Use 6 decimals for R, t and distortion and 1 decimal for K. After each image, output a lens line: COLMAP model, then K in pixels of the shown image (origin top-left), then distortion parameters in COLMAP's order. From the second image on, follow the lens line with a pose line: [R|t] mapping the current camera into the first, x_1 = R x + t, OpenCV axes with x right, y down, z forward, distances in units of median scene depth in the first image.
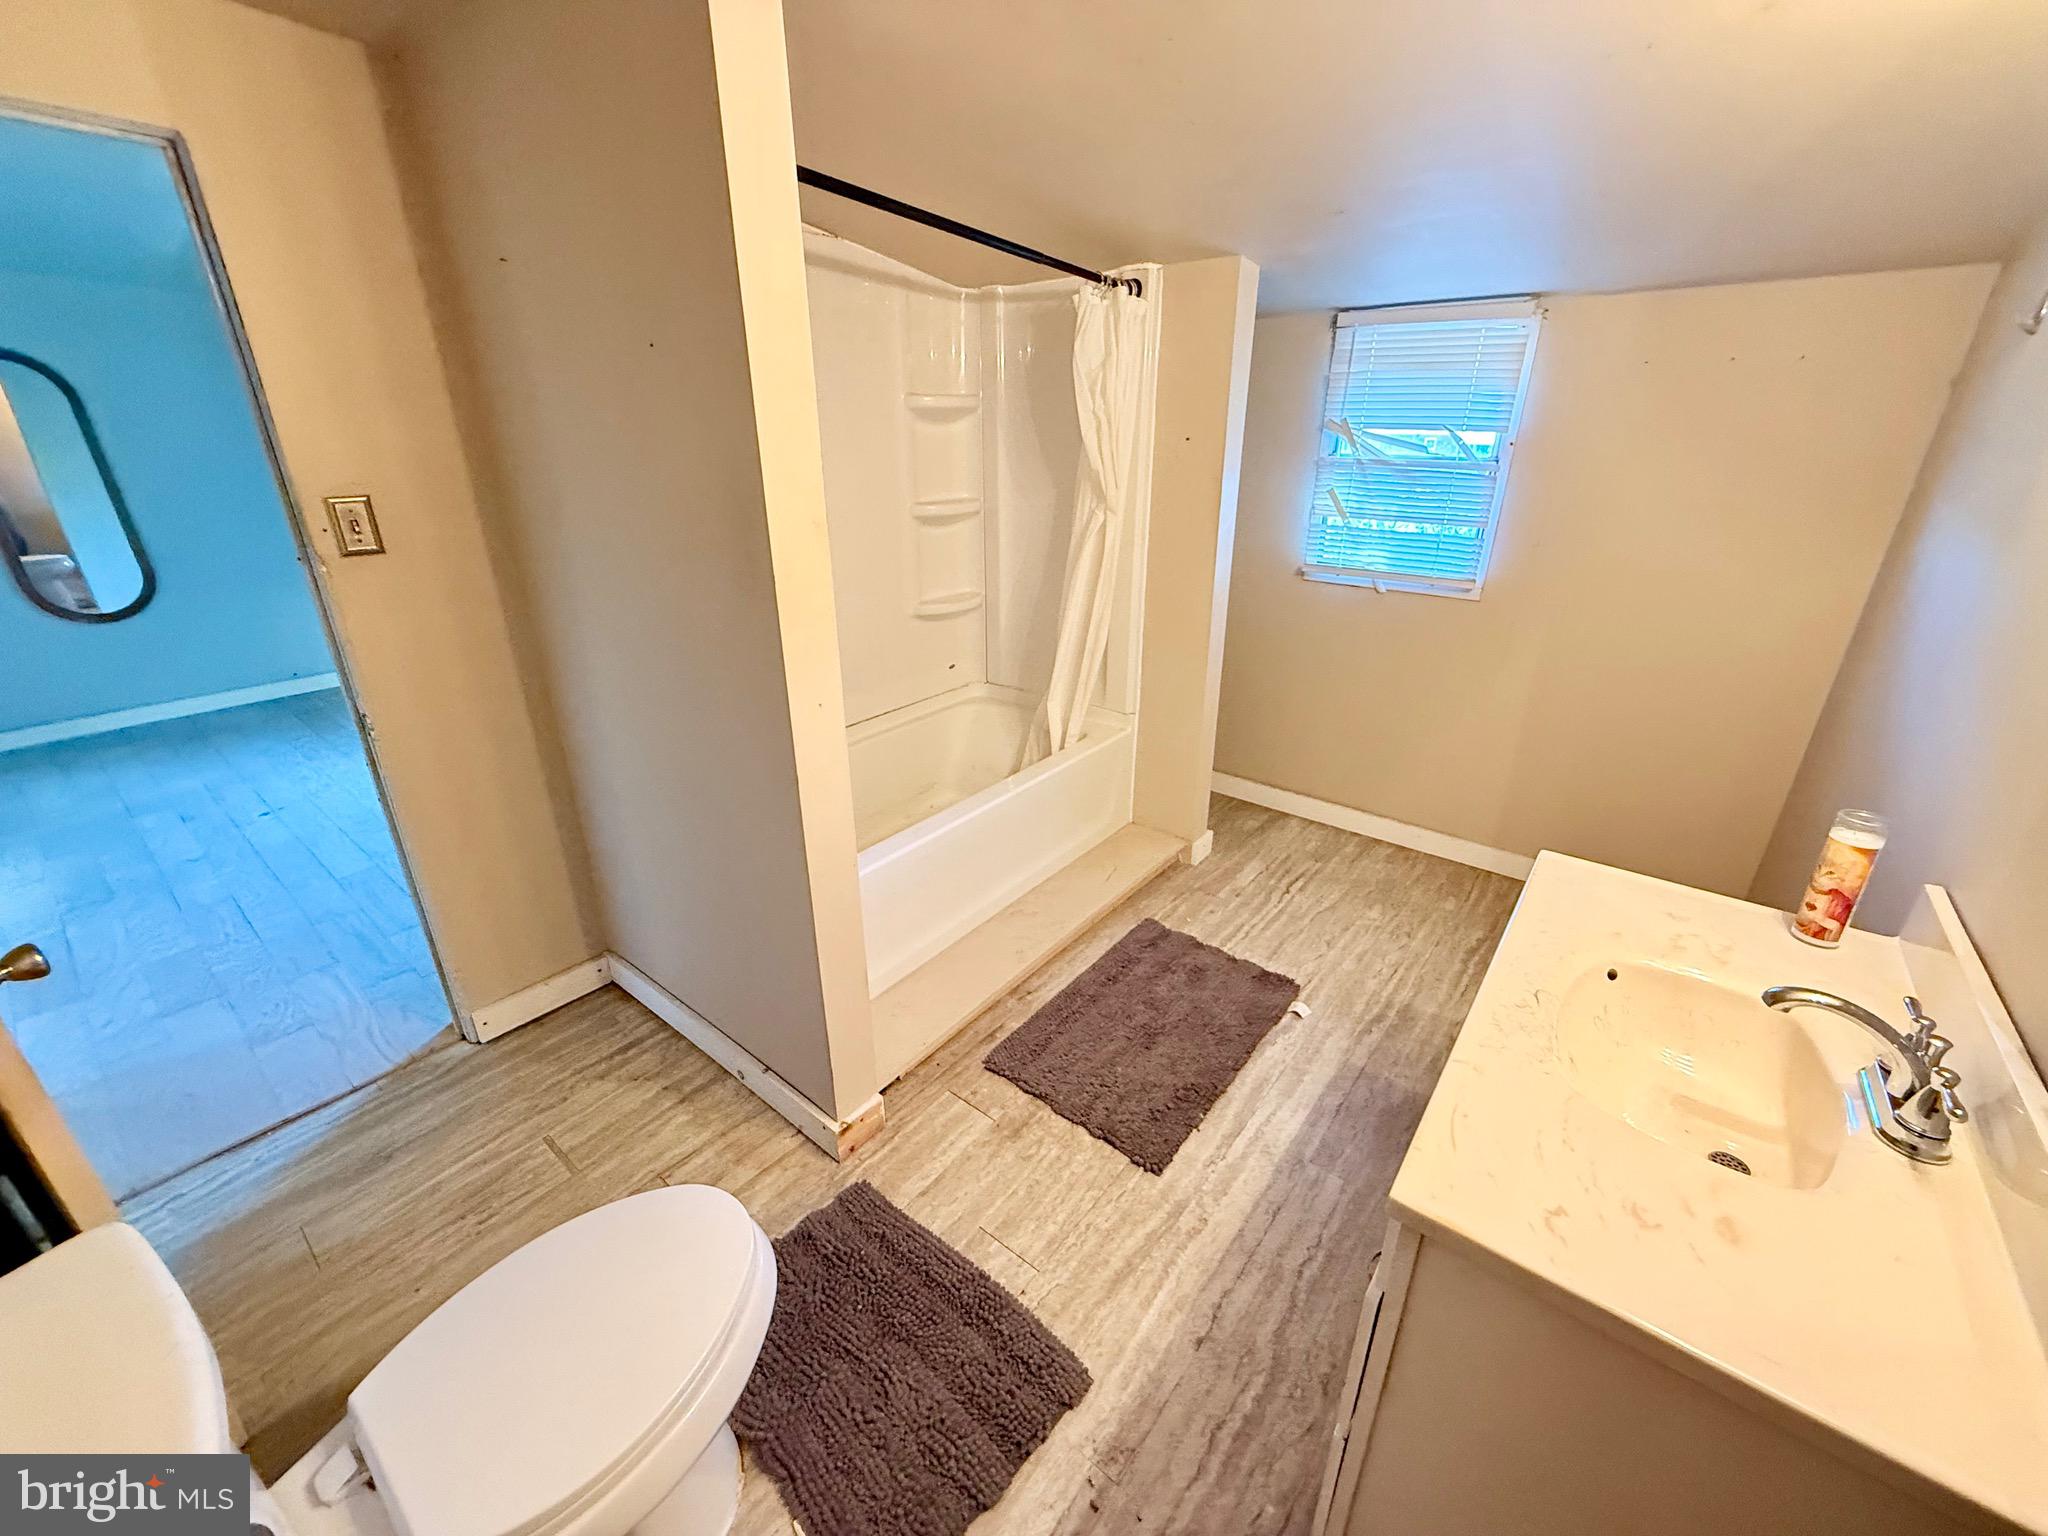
lens RADIAL K [[817.2, 0, 1021.9], [0, 817.2, 771.5], [0, 0, 1]] dist [0.002259, 0.000056]
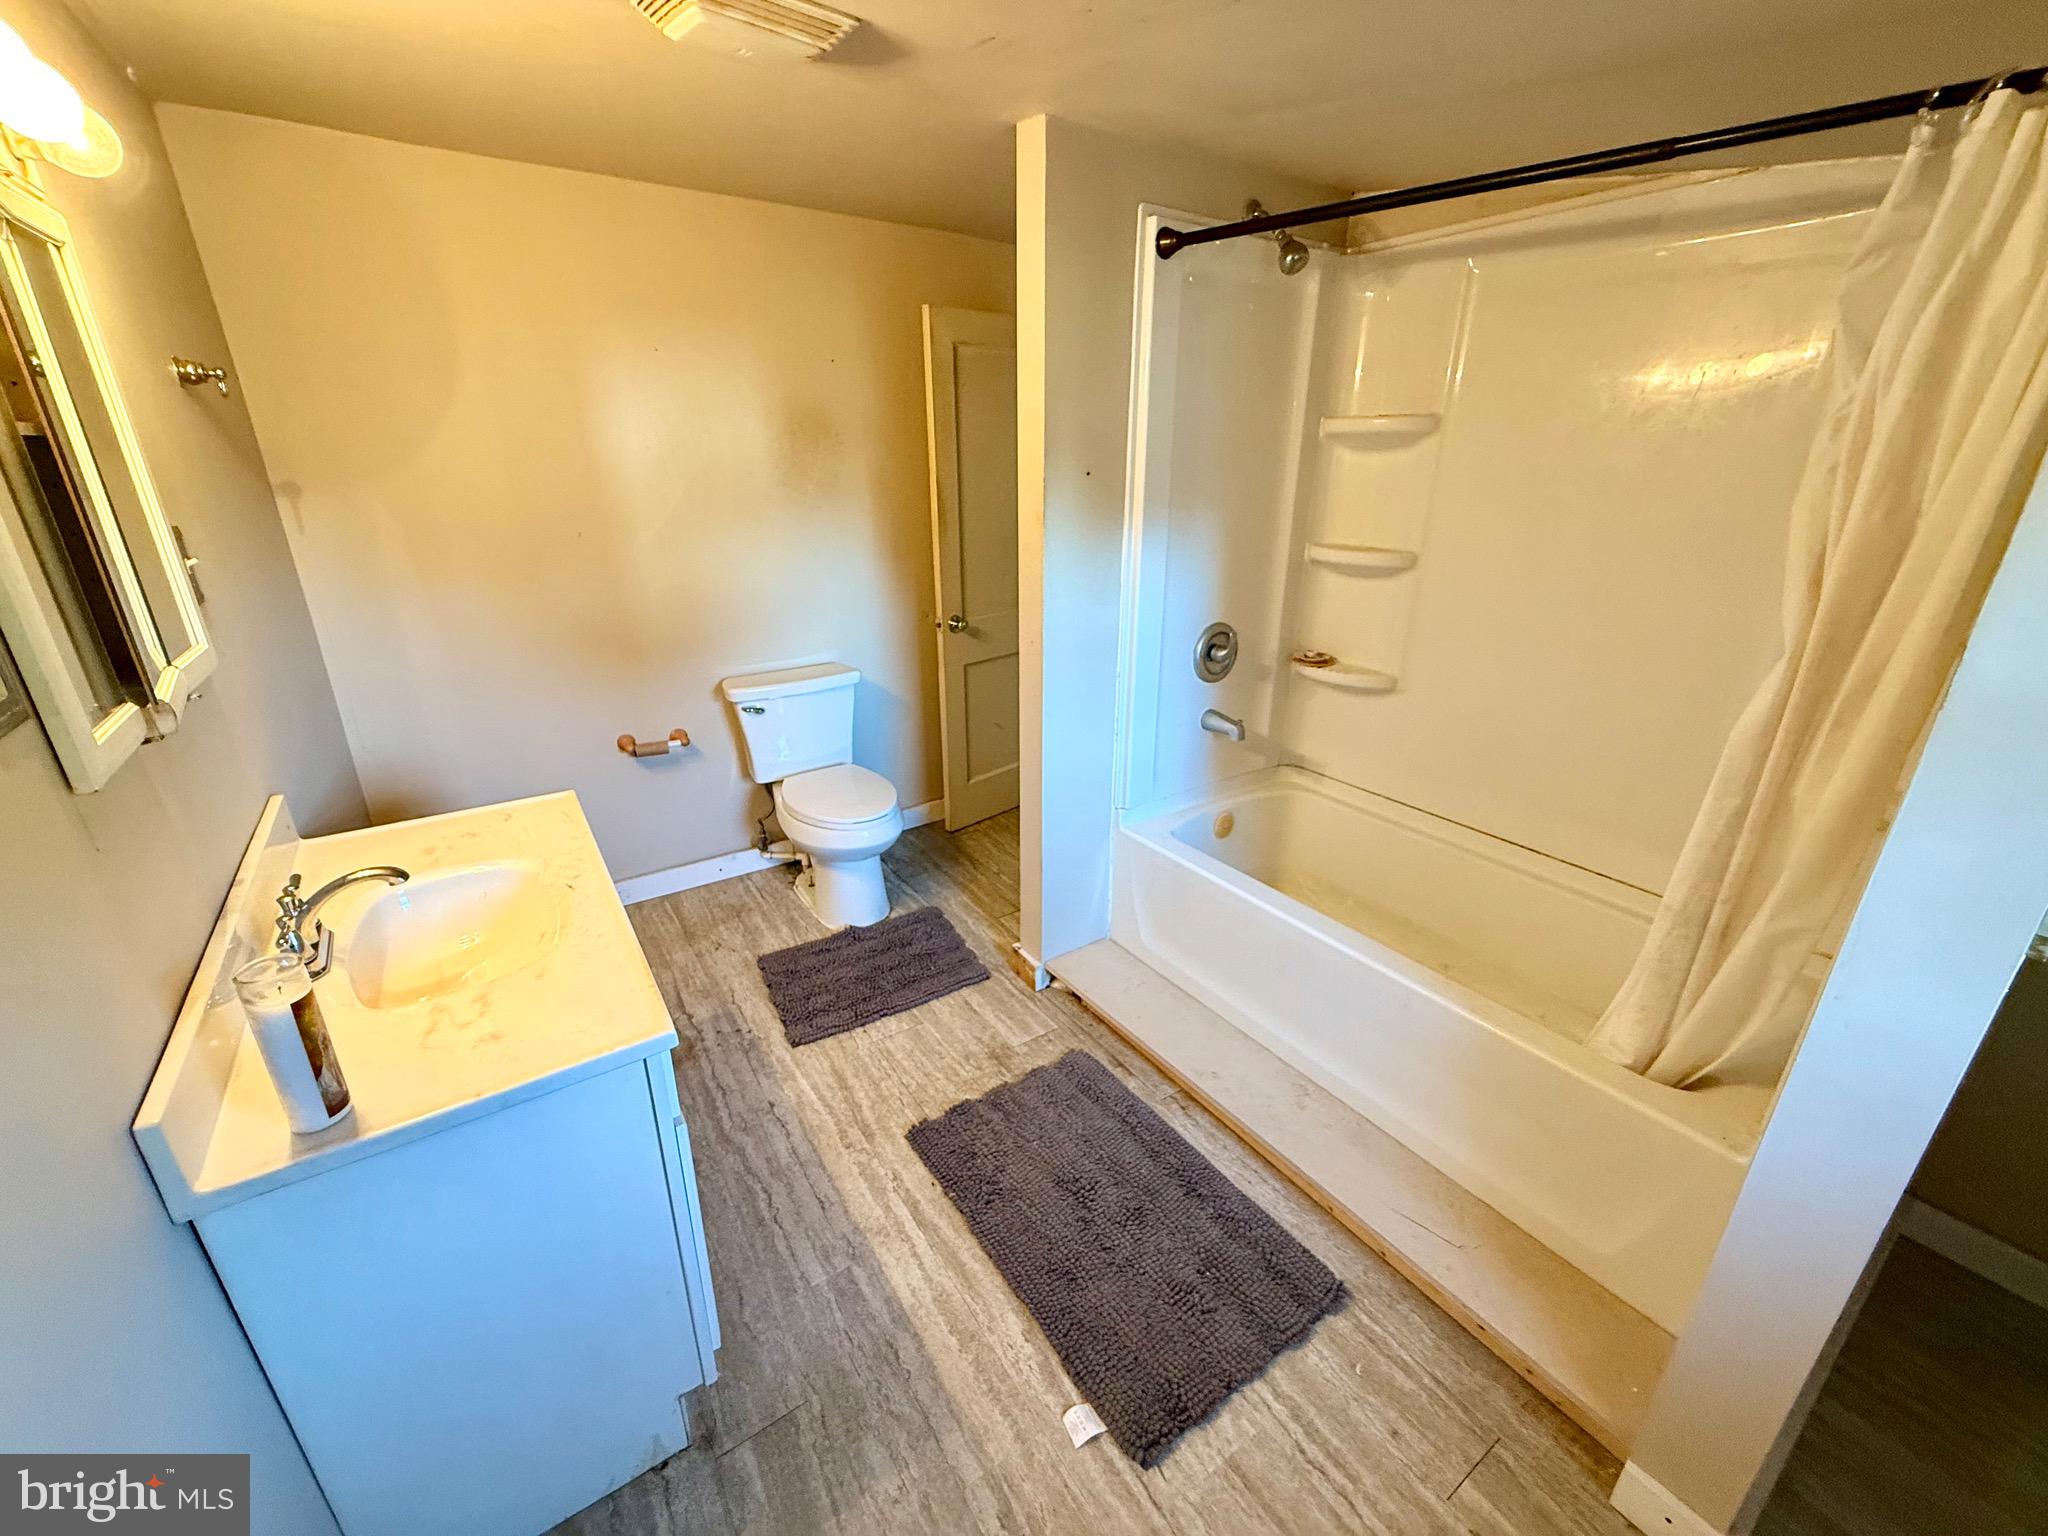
lens RADIAL K [[817.2, 0, 1021.3], [0, 817.2, 757.8], [0, 0, 1]] dist [0.002259, 0.000056]
pose [[-0.299032, 0.333624, -0.894022, 0.946677], [-0.375536, 0.820145, 0.431665, -0.451915], [0.877242, 0.464819, -0.119961, 1.056189]]
